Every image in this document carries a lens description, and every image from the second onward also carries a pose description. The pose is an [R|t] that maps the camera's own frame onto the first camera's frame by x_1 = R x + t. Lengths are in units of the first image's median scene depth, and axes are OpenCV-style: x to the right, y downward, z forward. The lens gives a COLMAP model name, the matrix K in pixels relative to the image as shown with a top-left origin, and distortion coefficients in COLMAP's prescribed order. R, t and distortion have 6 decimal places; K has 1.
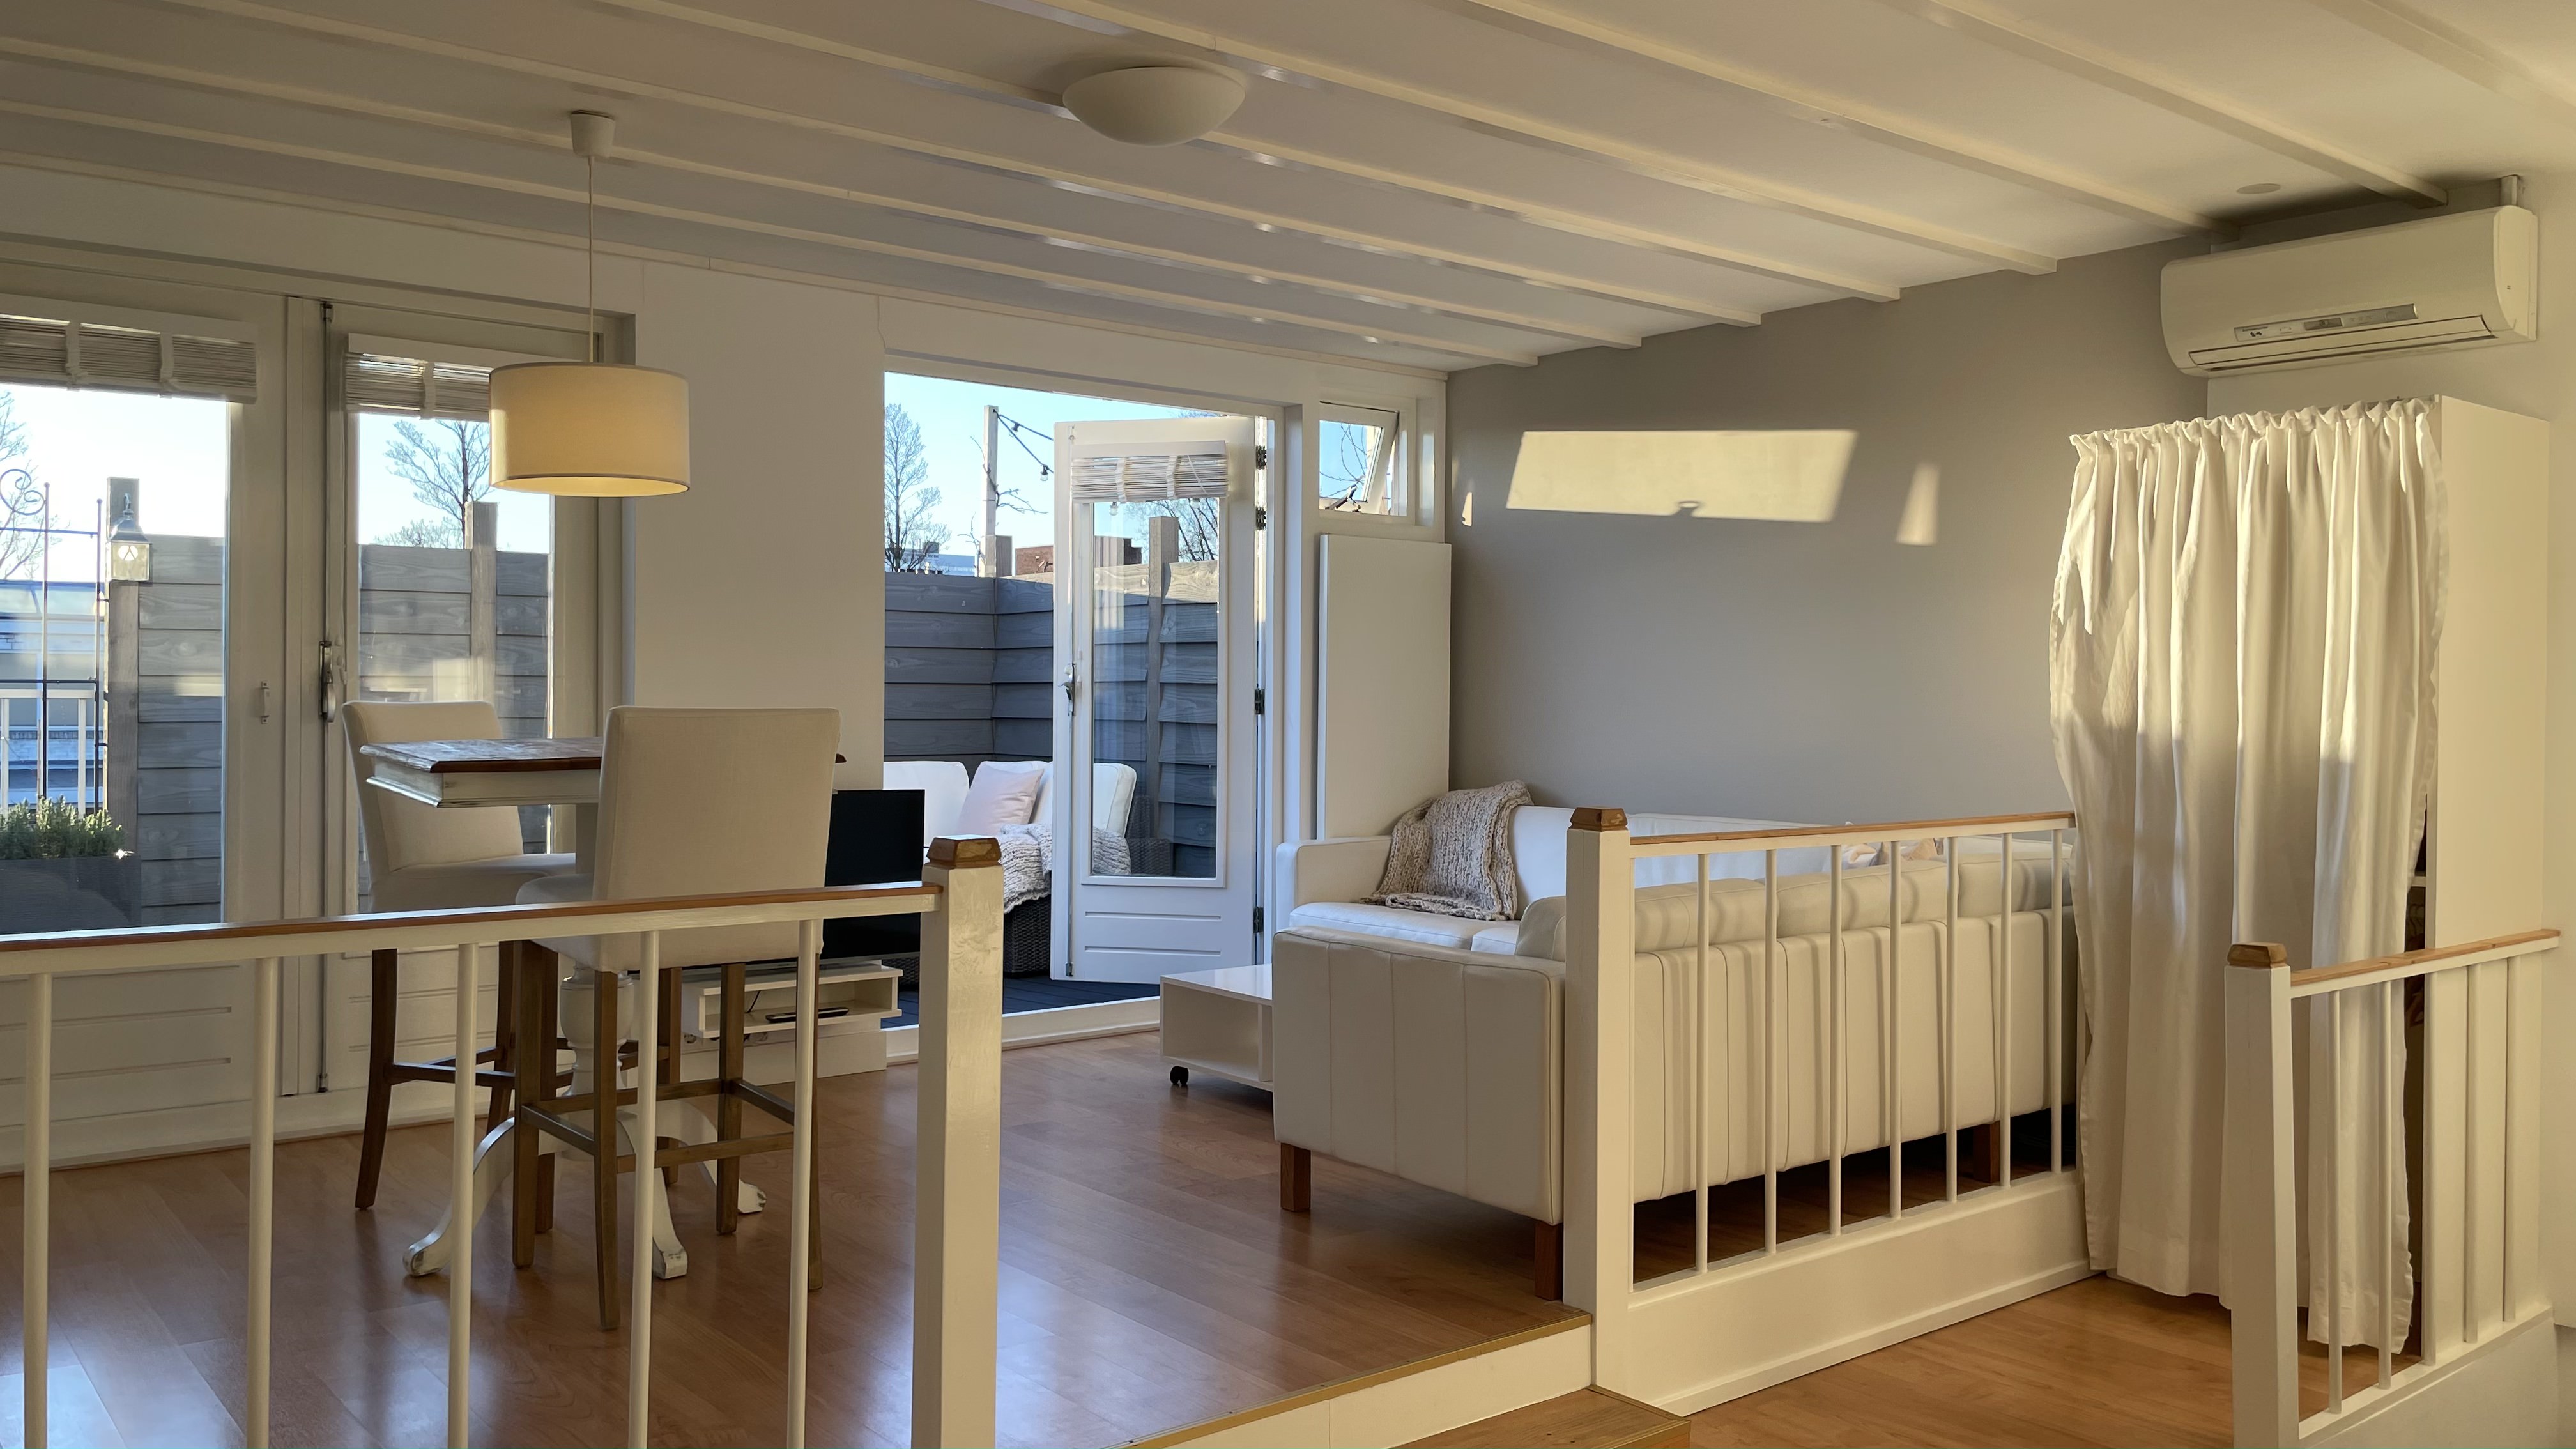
lens RADIAL K [[1958.2, 0, 1299.5], [0, 1958.2, 728.5], [0, 0, 1]] dist [0.095155, -0.137073]
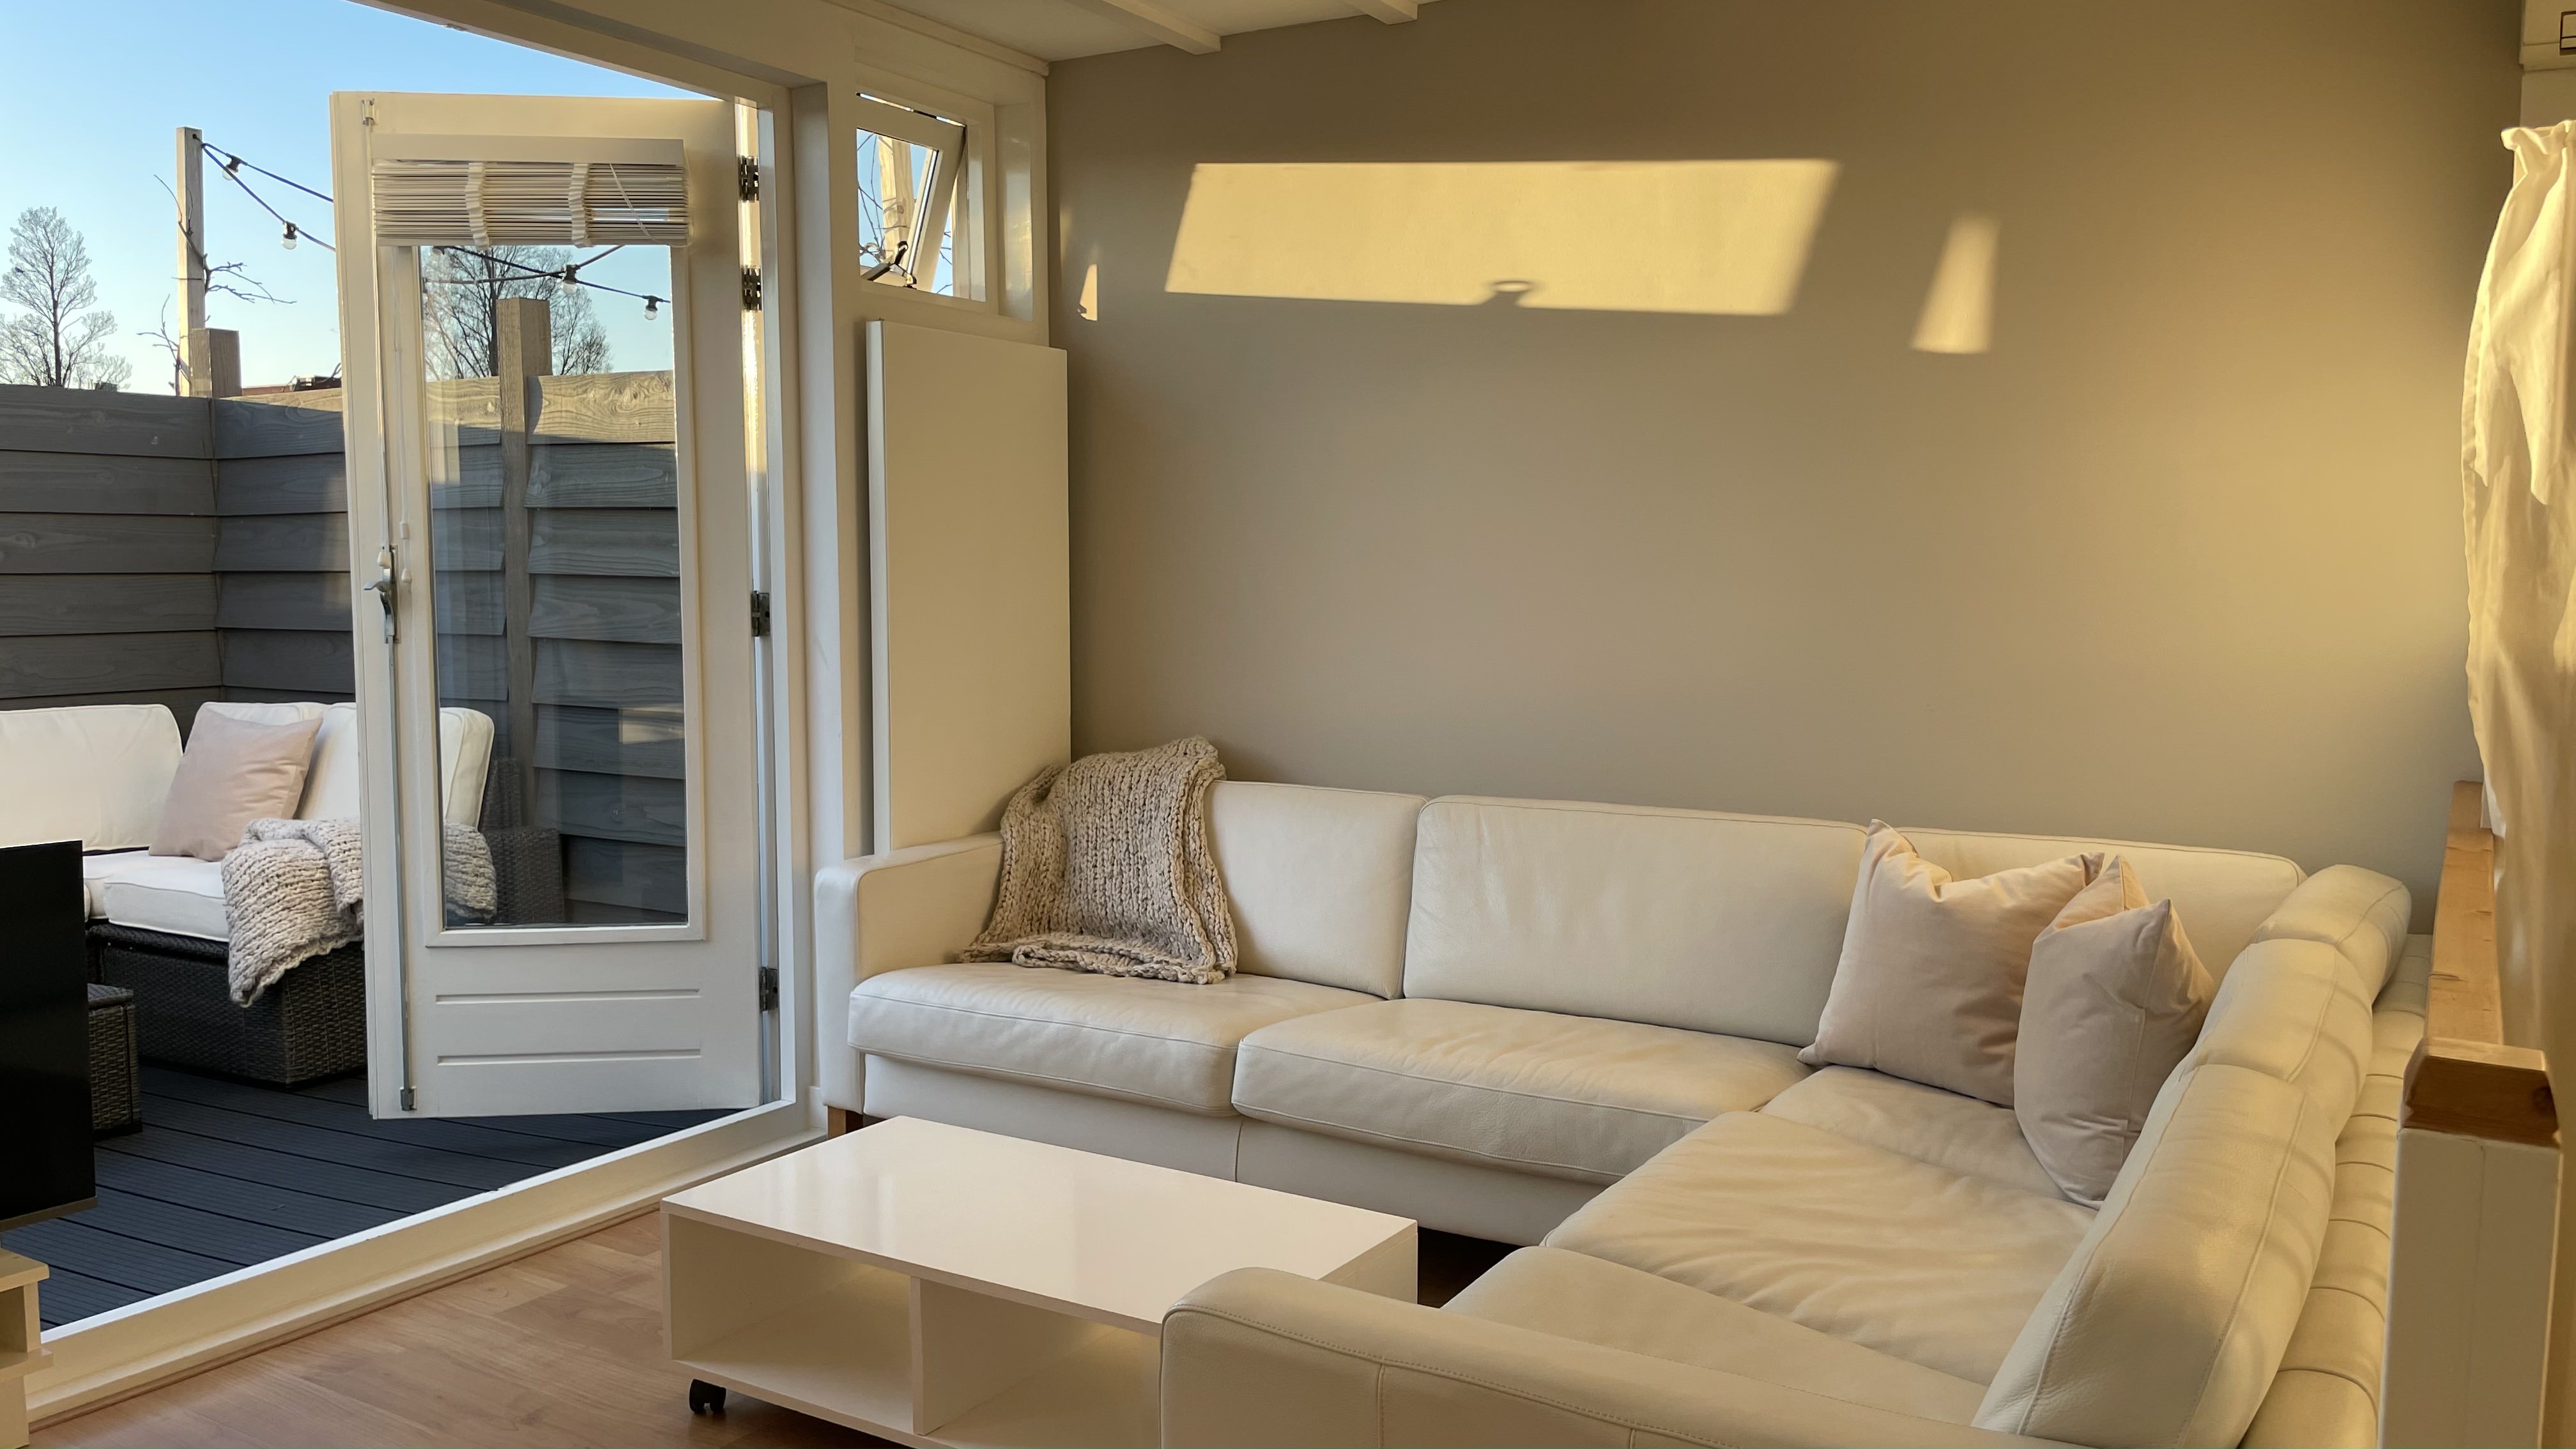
lens RADIAL K [[1958.2, 0, 1299.5], [0, 1958.2, 728.5], [0, 0, 1]] dist [0.095155, -0.137073]
pose [[0.939398, -0.035724, 0.340963, -0.068364], [0.012144, 0.997399, 0.071042, -0.018992], [-0.342614, -0.062596, 0.937389, 0.394055]]
